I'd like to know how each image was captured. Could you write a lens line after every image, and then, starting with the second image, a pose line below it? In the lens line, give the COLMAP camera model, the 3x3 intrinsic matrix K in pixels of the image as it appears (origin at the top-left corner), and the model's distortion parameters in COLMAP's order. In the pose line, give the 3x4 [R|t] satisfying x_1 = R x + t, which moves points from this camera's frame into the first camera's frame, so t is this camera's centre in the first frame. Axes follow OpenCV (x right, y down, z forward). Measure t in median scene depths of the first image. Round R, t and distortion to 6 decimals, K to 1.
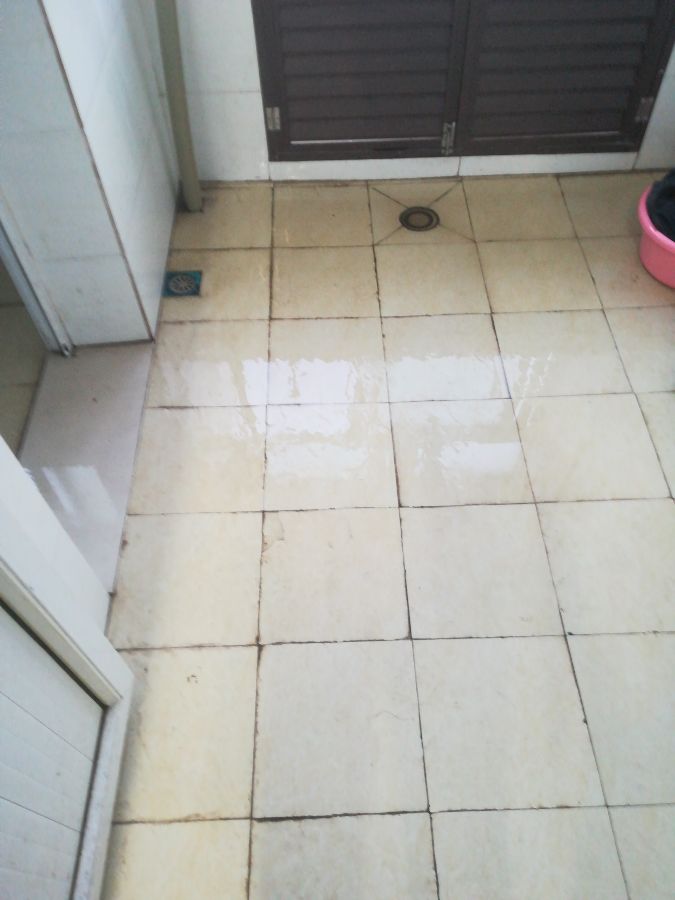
lens RADIAL K [[688.1, 0, 335.8], [0, 688.1, 449.1], [0, 0, 1]] dist [0.071836, -0.103601]
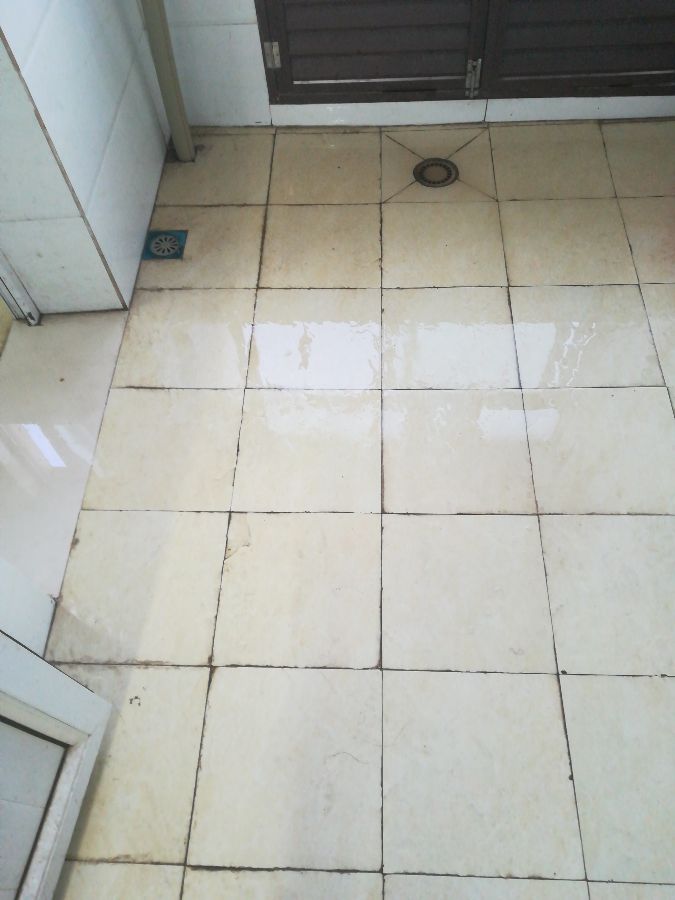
lens RADIAL K [[688.1, 0, 335.8], [0, 688.1, 449.1], [0, 0, 1]] dist [0.071836, -0.103601]
pose [[0.997400, 0.035863, -0.062511, 0.073961], [-0.030877, 0.996399, 0.078970, -0.056816], [0.065117, -0.076834, 0.994915, 0.102961]]
